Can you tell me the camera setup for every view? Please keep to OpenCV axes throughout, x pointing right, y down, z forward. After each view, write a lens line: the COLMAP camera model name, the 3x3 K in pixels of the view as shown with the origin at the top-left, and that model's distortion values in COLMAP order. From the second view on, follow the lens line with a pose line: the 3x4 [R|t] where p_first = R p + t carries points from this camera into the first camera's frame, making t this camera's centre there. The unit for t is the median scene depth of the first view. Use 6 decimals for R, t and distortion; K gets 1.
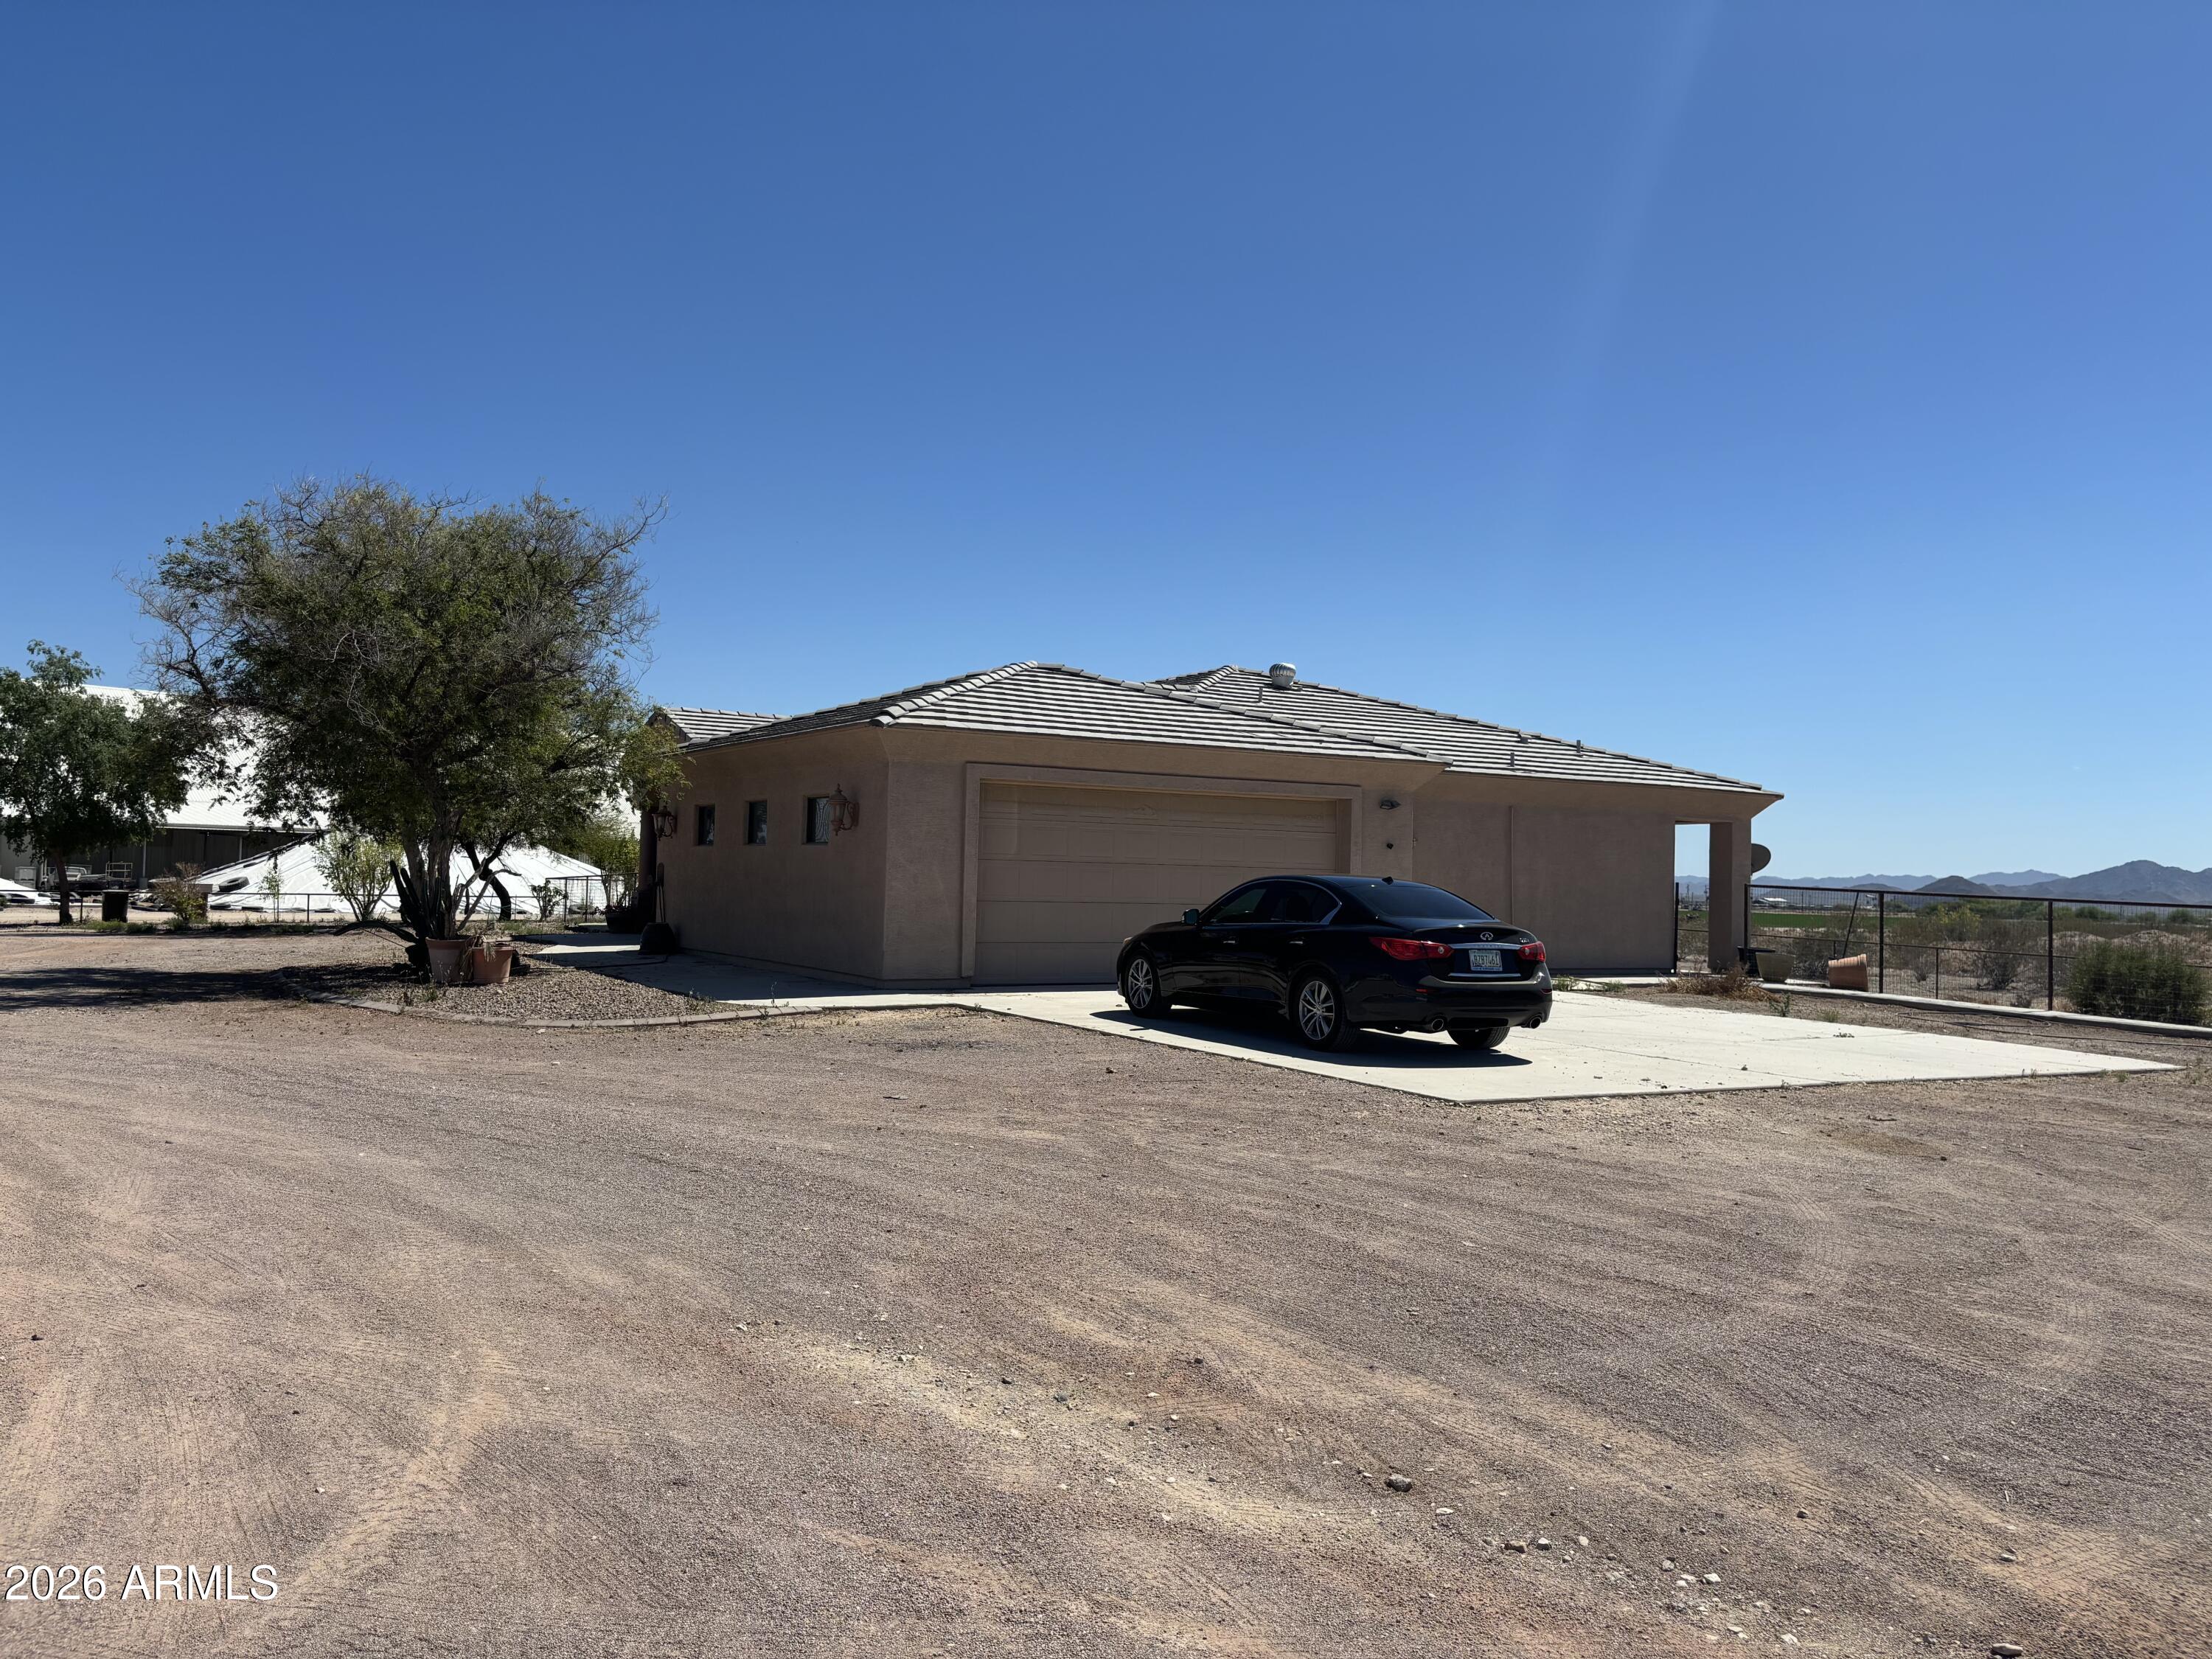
lens RADIAL K [[1660.2, 0, 1106.0], [0, 1660.2, 829.5], [0, 0, 1]] dist [0.071838, -0.153811]
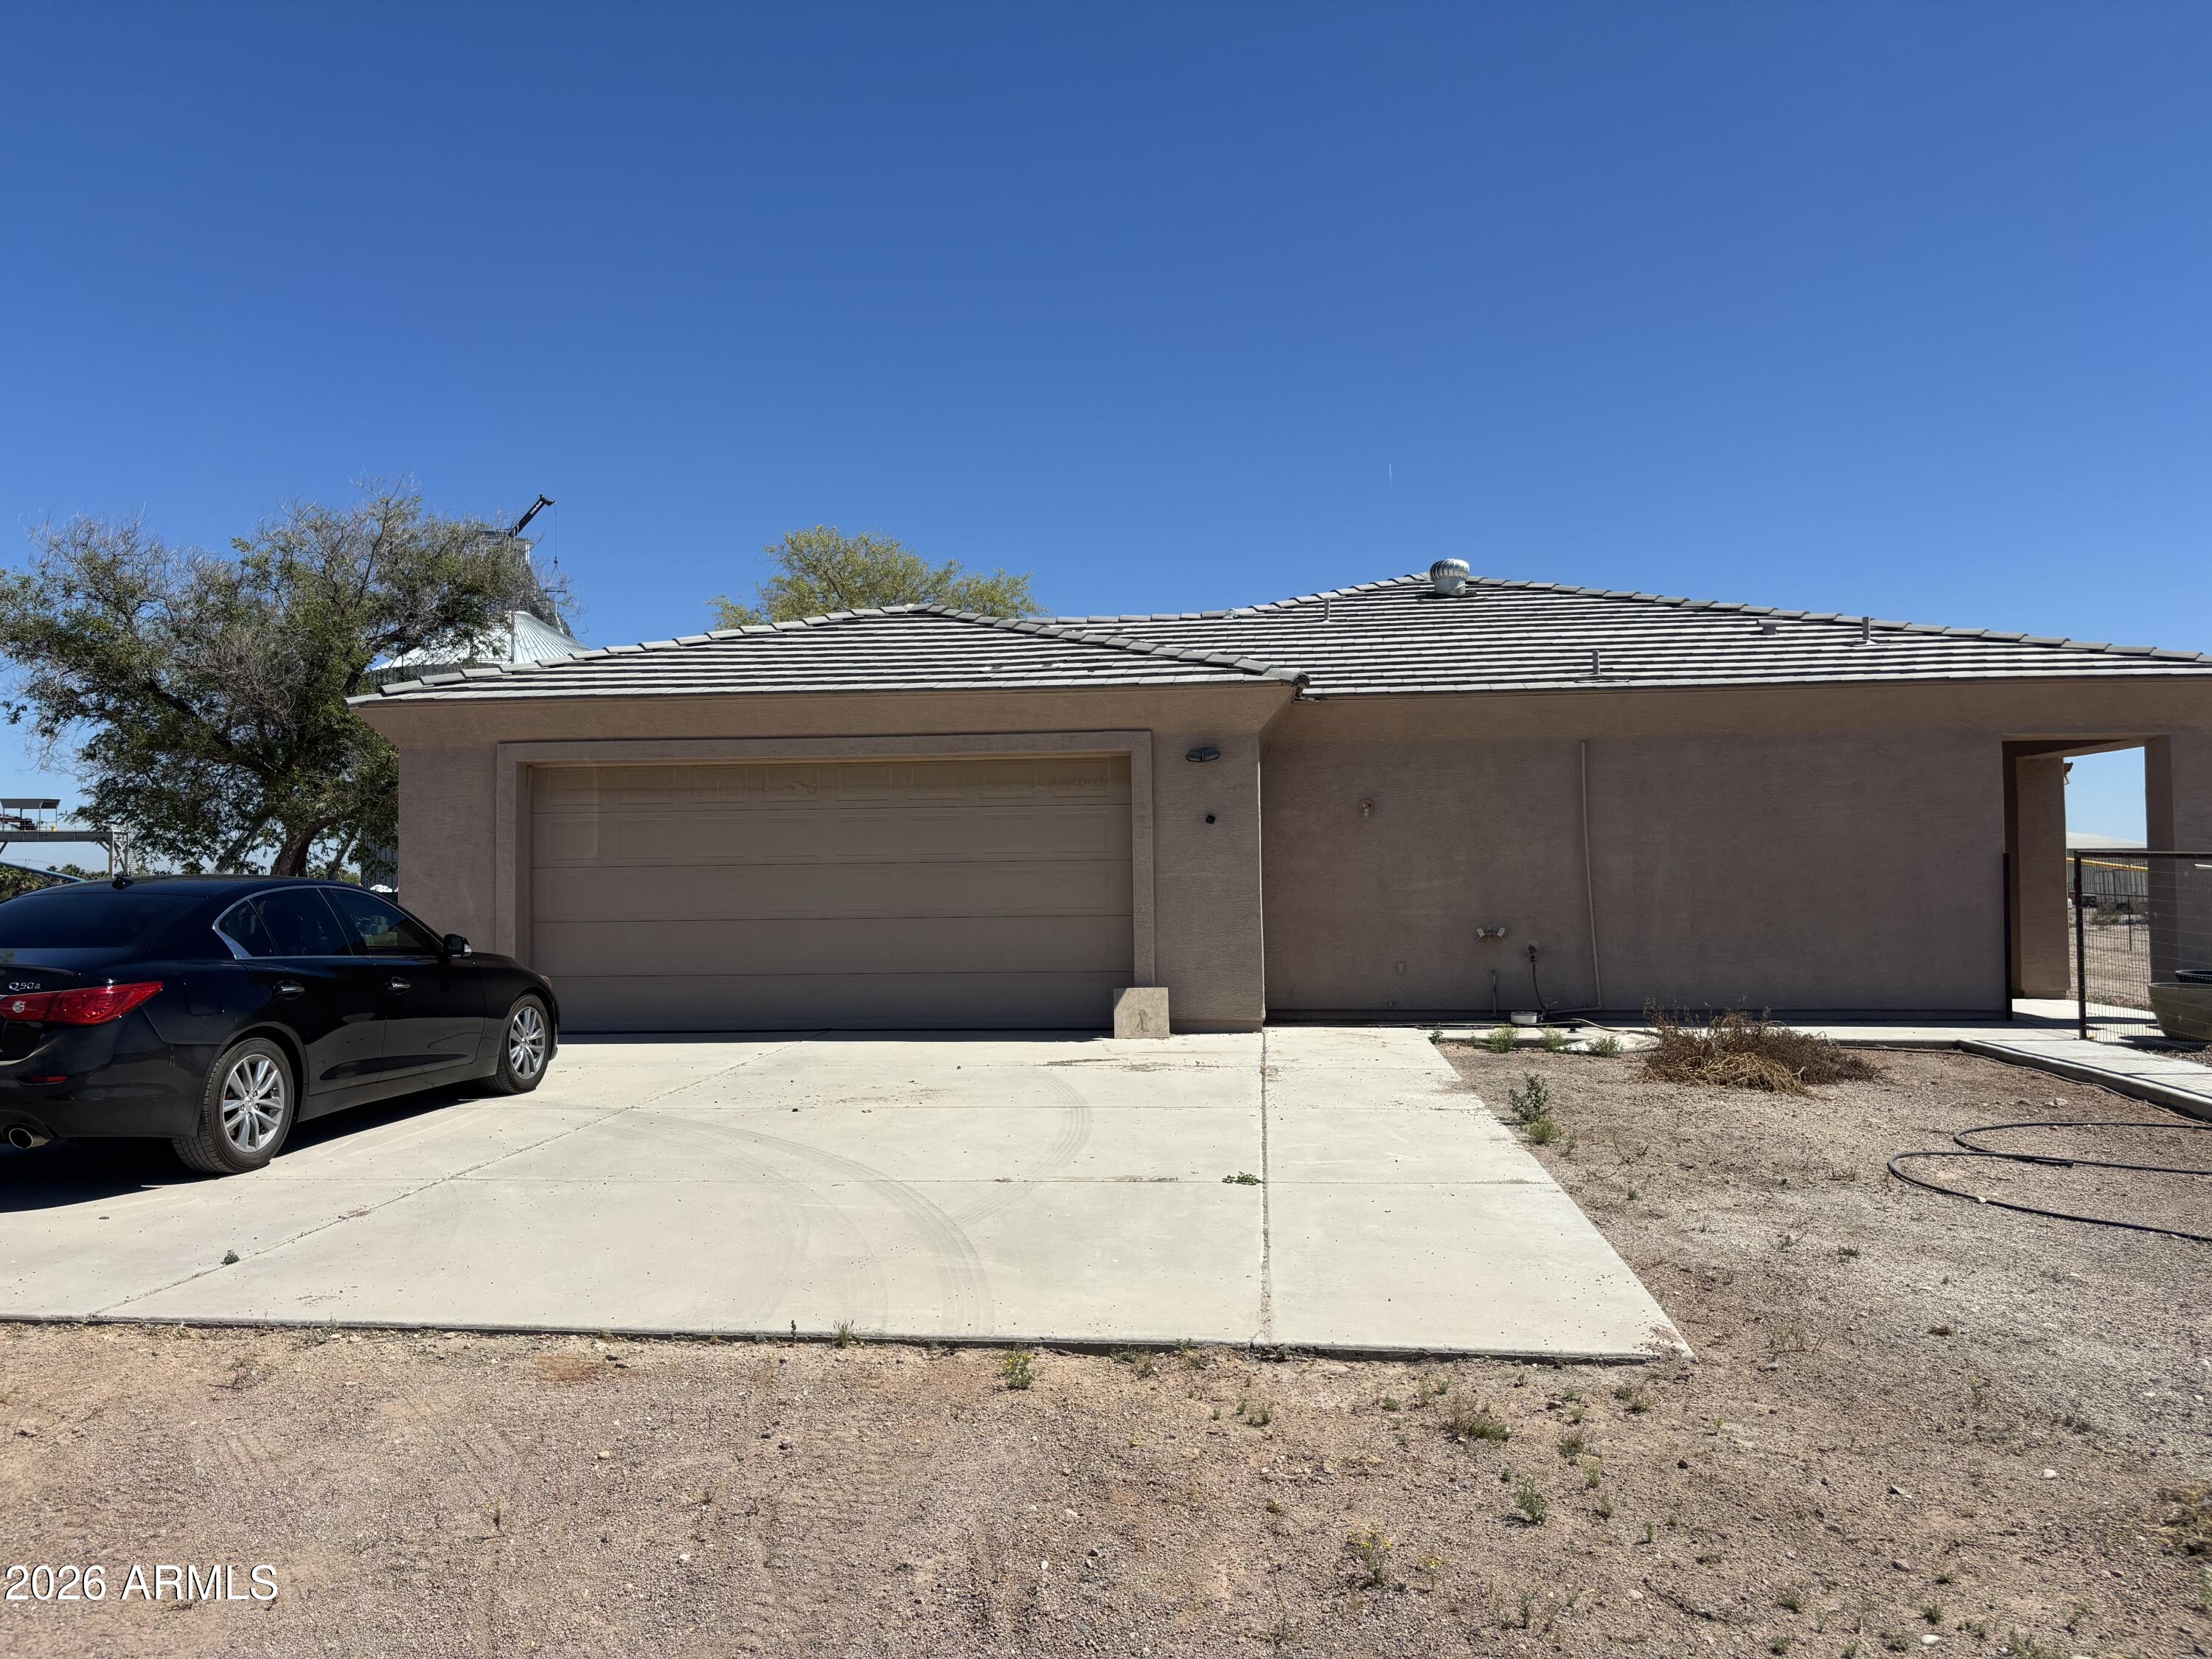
lens RADIAL K [[1660.2, 0, 1106.0], [0, 1660.2, 829.5], [0, 0, 1]] dist [0.071838, -0.153811]
pose [[0.800341, -0.049654, -0.597486, 0.519885], [0.046954, 0.998695, -0.020102, 0.024880], [0.597704, -0.011966, 0.801627, 0.464829]]
